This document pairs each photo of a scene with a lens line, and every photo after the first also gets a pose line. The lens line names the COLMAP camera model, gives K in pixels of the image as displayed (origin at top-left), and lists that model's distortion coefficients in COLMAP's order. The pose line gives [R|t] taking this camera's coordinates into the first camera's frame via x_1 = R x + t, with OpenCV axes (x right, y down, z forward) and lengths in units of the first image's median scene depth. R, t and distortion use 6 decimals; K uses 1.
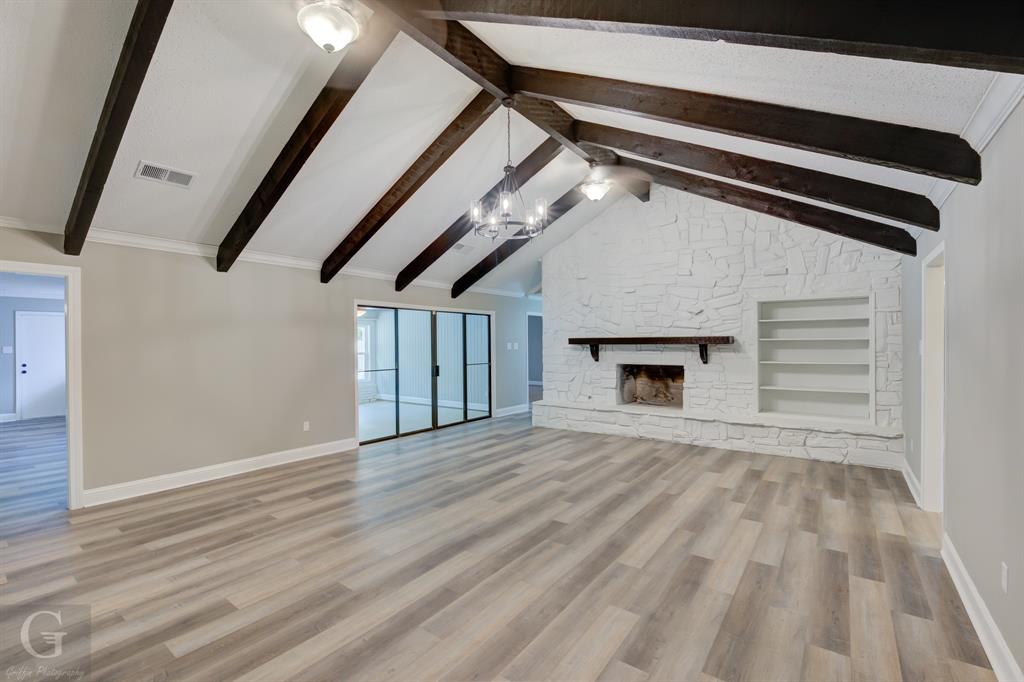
lens RADIAL K [[443.3, 0, 512.0], [0, 443.3, 341.0], [0, 0, 1]] dist [-0.001525, -0.009052]
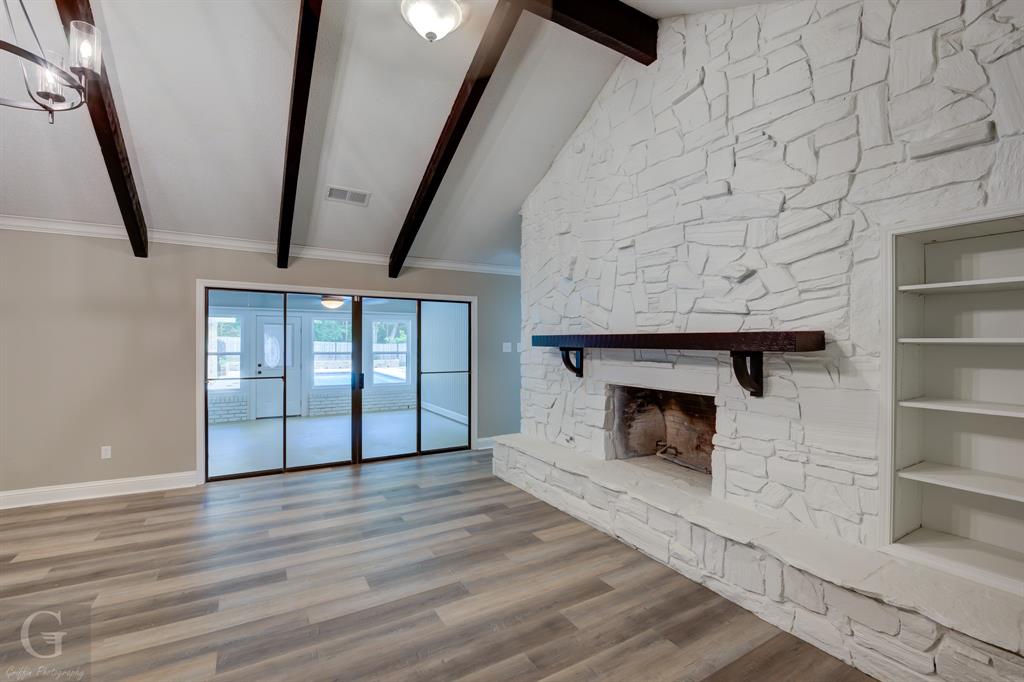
lens RADIAL K [[443.3, 0, 512.0], [0, 443.3, 341.0], [0, 0, 1]] dist [-0.001525, -0.009052]
pose [[0.921508, 0.009772, -0.388235, 0.396790], [-0.009583, 0.999951, 0.002422, -0.000441], [0.388240, 0.001489, 0.921557, 0.535674]]
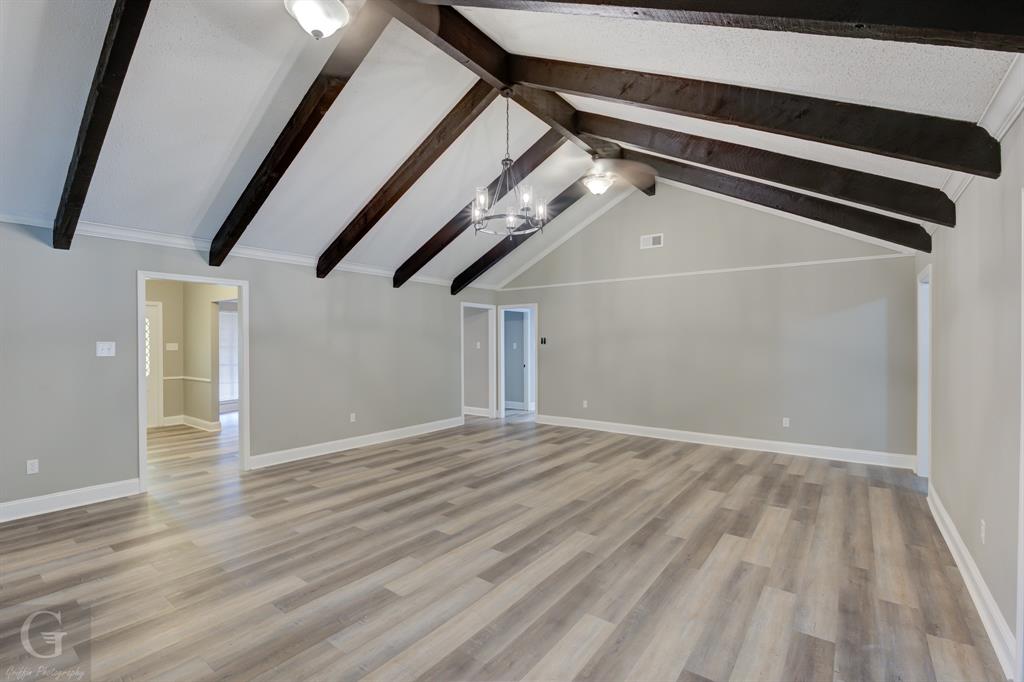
lens RADIAL K [[443.3, 0, 512.0], [0, 443.3, 341.0], [0, 0, 1]] dist [-0.001525, -0.009052]
pose [[-0.999898, 0.009936, 0.010233, -0.014942], [0.009837, 0.999904, -0.009708, 0.009159], [-0.010328, -0.009607, -0.999901, 1.288369]]
